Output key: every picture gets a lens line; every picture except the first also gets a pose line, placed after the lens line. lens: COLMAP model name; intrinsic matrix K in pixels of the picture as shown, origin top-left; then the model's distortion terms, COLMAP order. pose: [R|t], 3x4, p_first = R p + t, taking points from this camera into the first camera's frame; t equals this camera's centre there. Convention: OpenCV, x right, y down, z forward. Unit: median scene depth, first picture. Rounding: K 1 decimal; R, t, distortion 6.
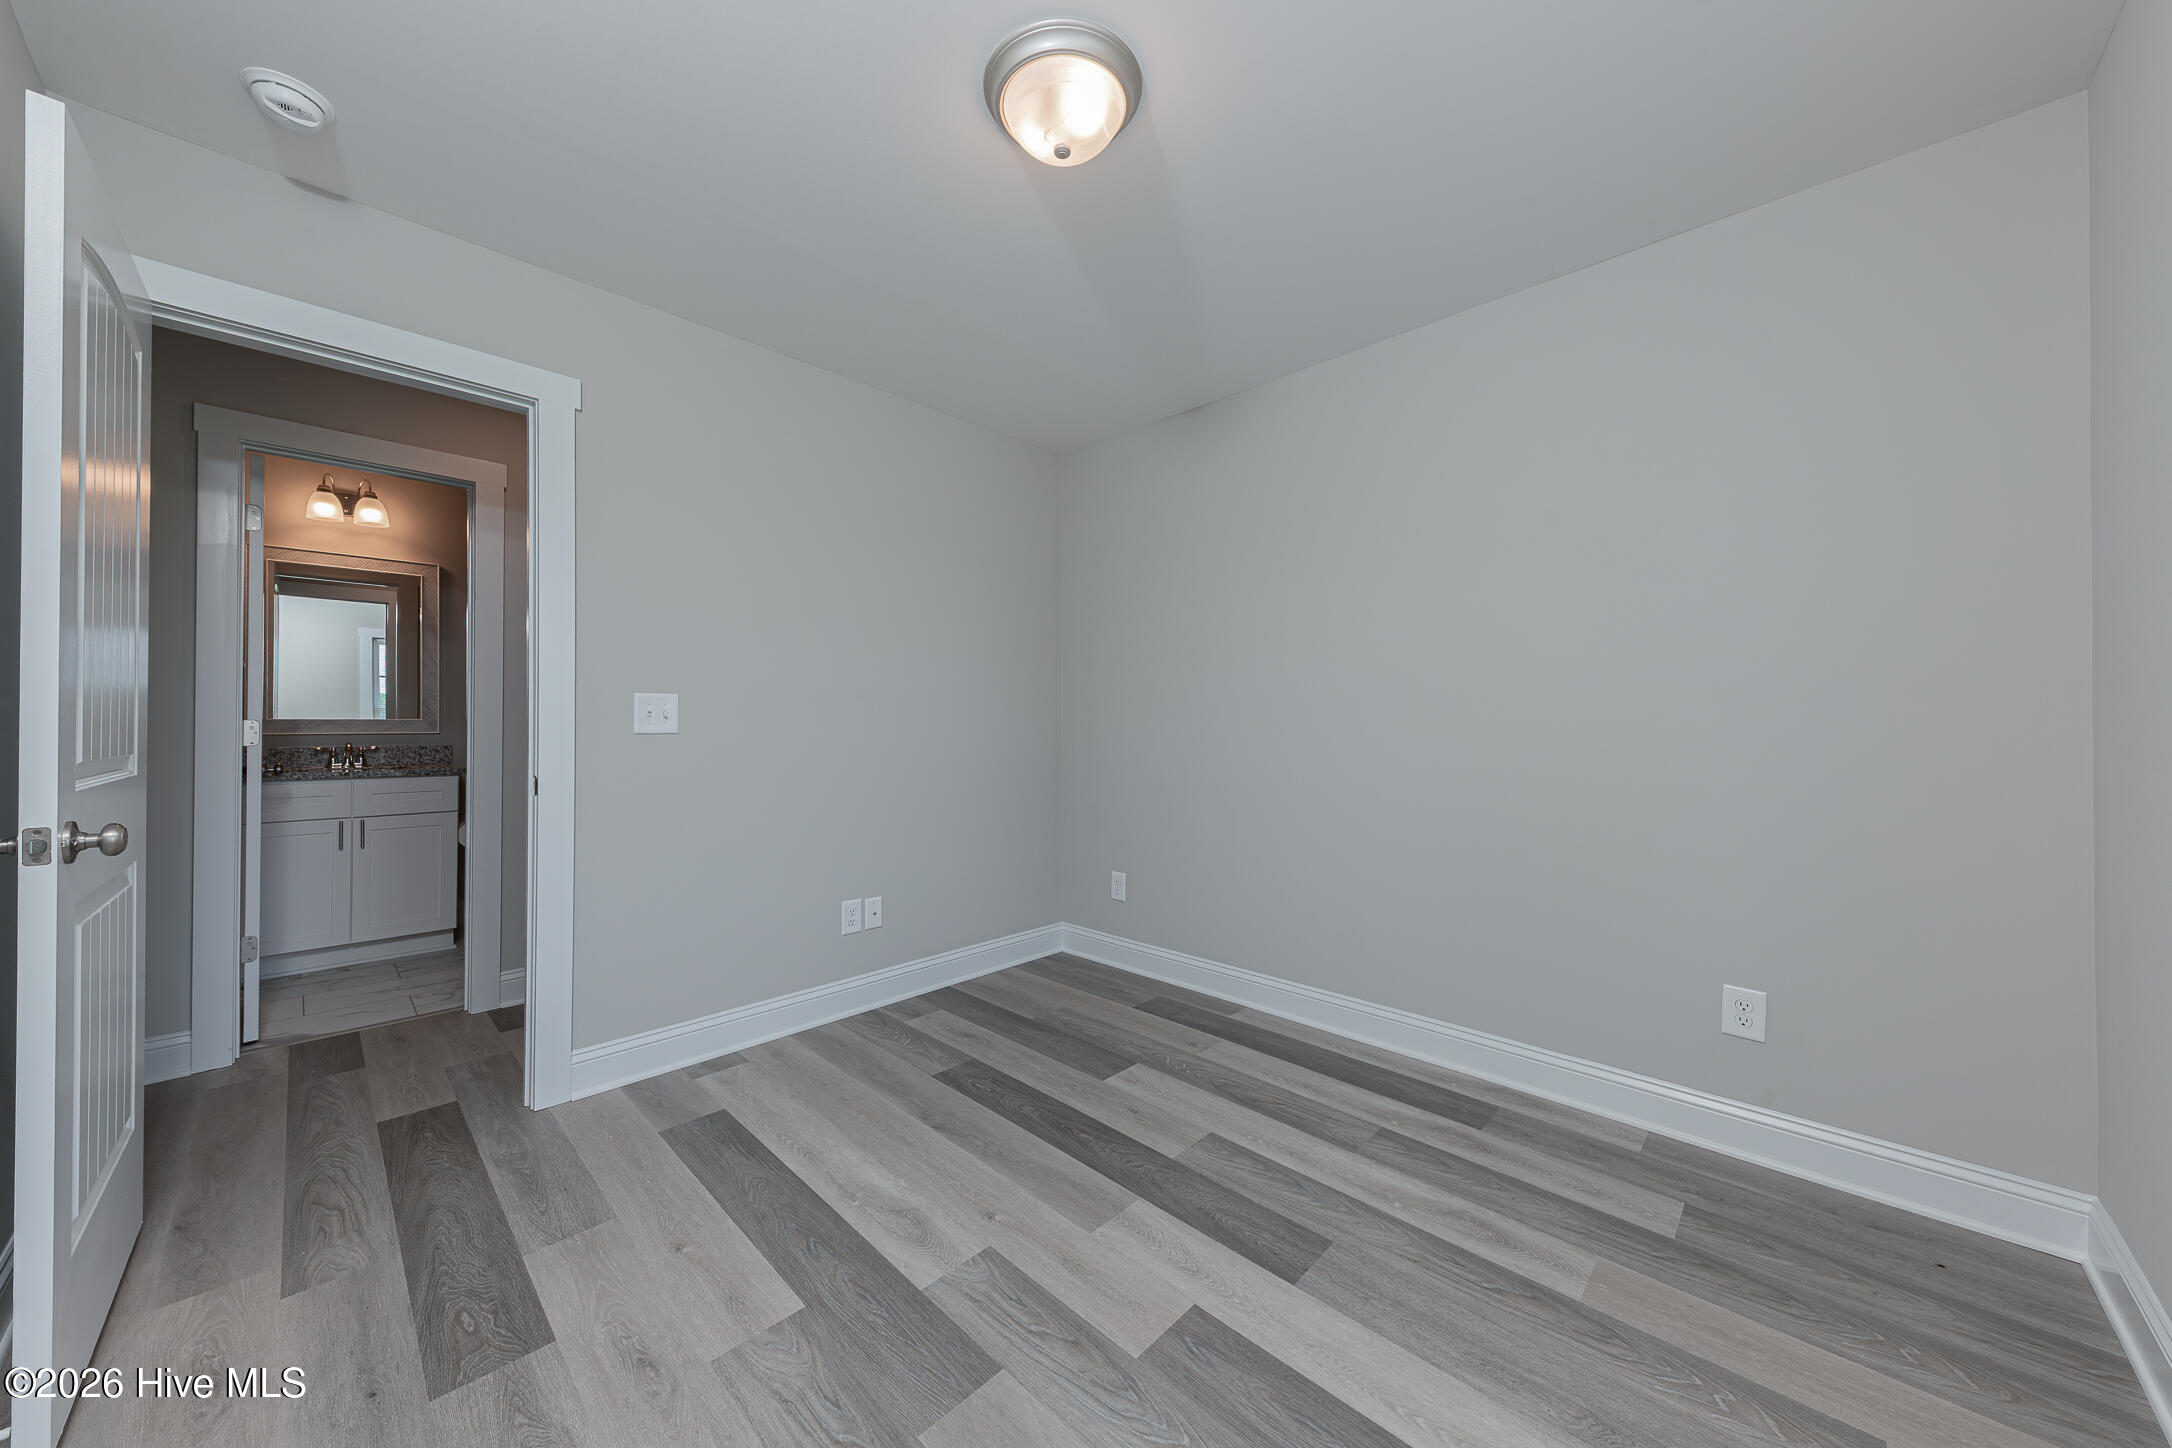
lens RADIAL K [[752.3, 0, 1091.5], [0, 752.3, 715.6], [0, 0, 1]] dist [0.000892, -0.000163]
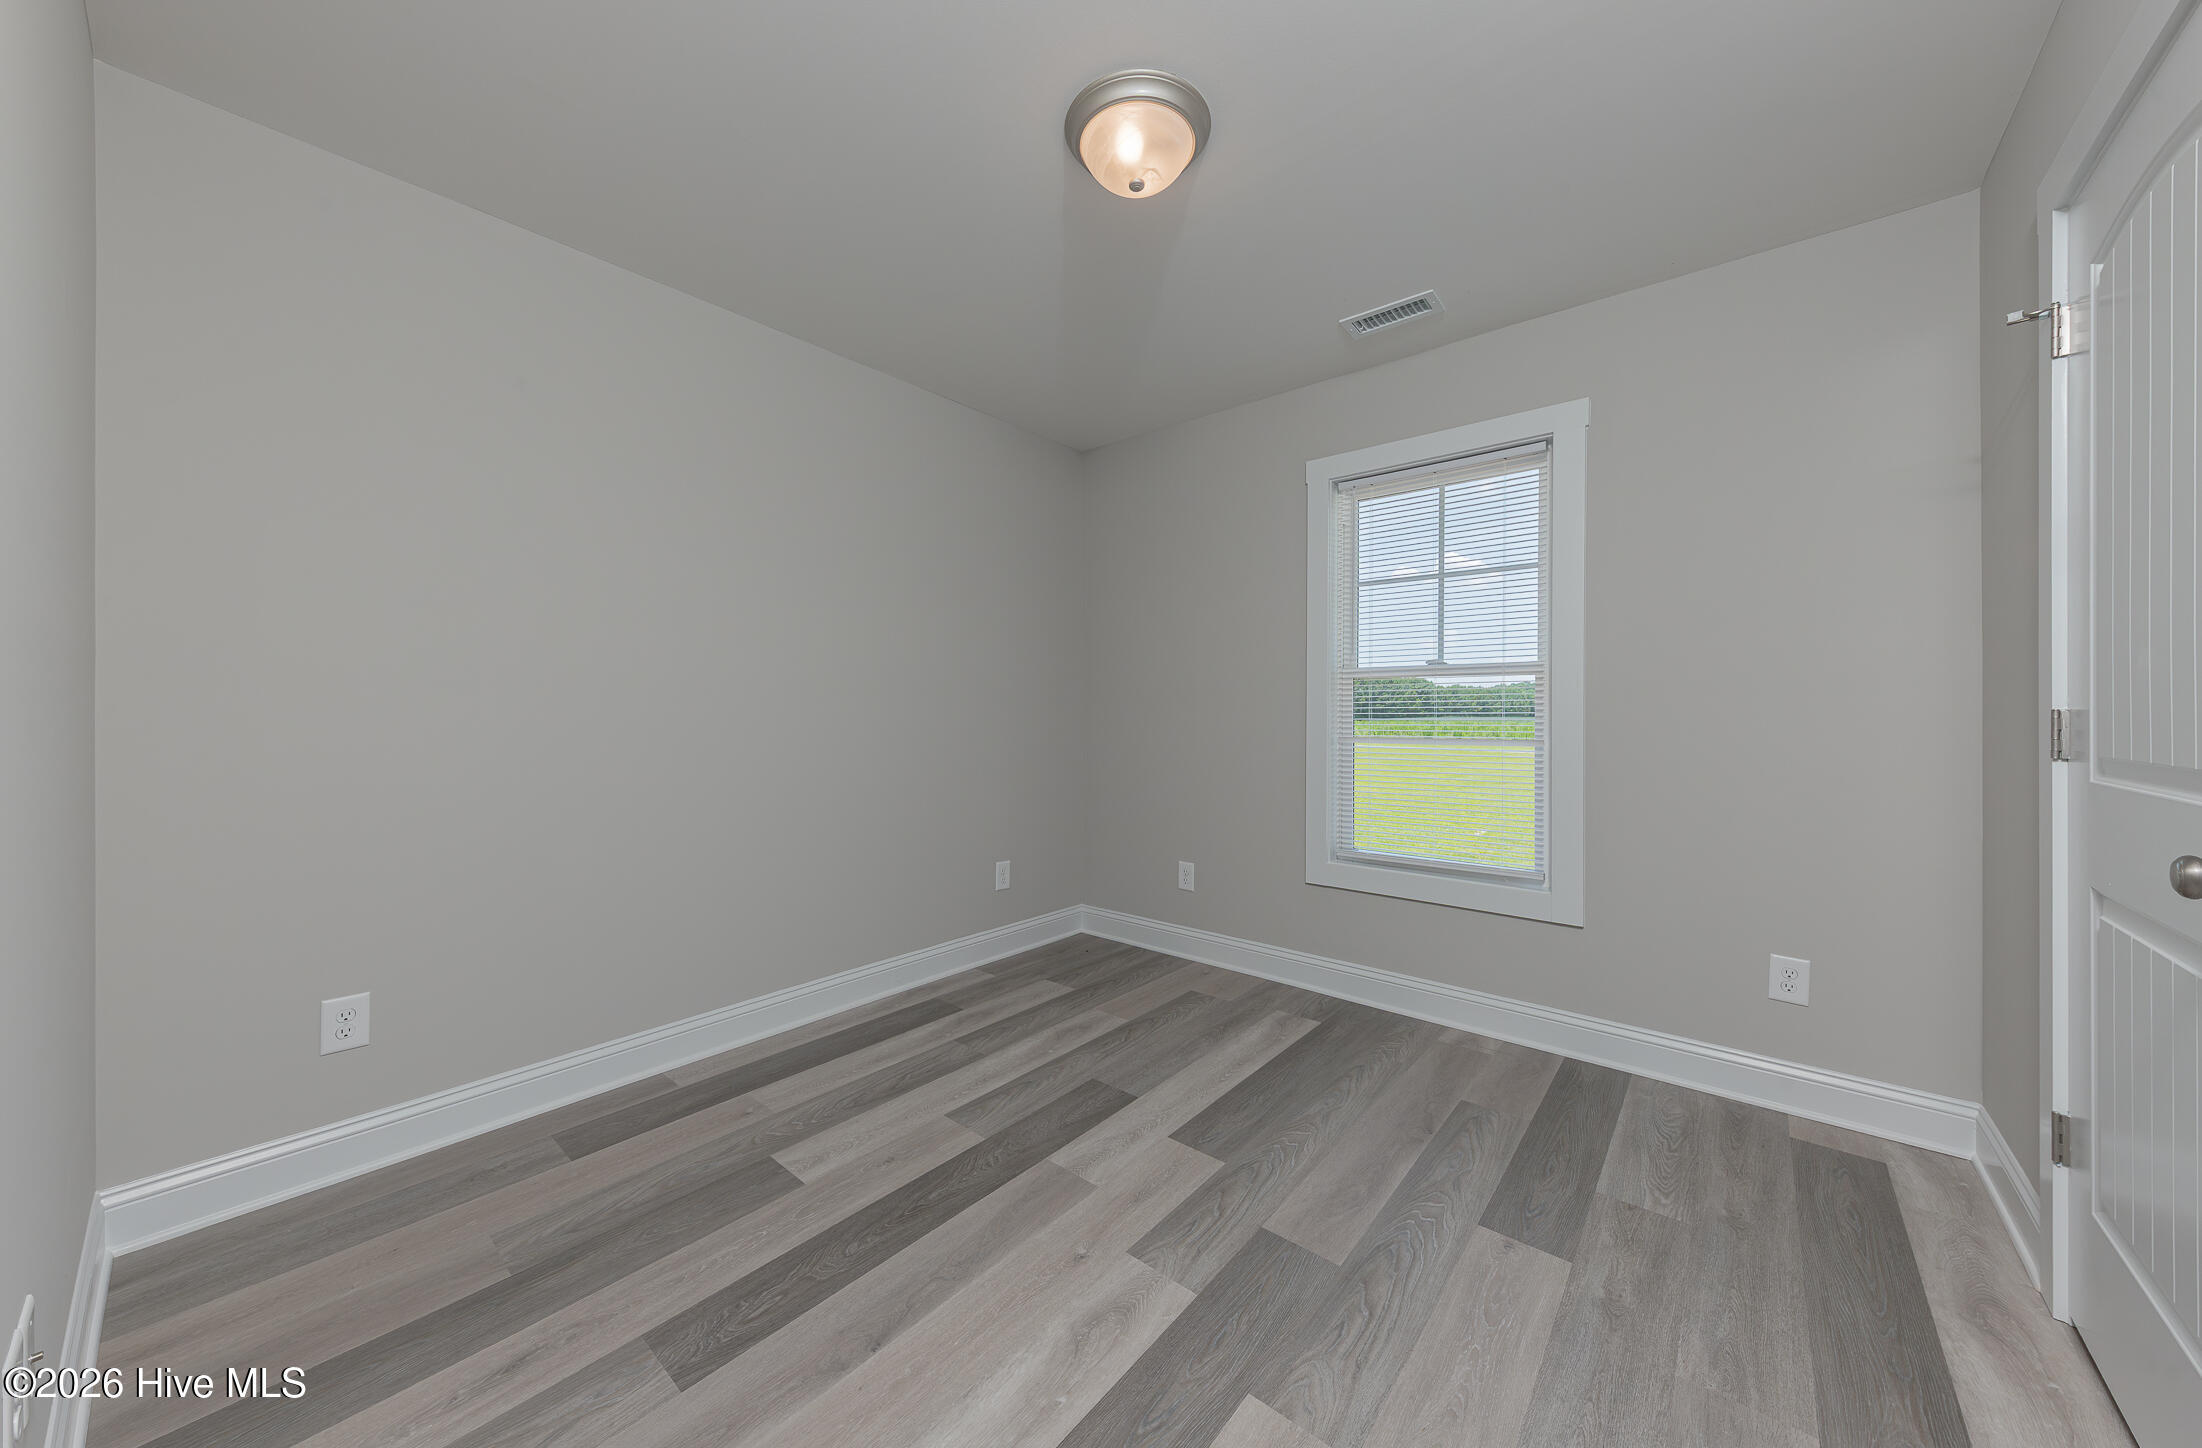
lens RADIAL K [[770.5, 0, 1101.0], [0, 770.5, 724.0], [0, 0, 1]] dist [-0.001965, -0.000239]
pose [[-0.068683, -0.021978, 0.997396, -0.962348], [-0.002790, 0.999758, 0.021838, 0.021400], [-0.997635, -0.001283, -0.068728, 0.979961]]
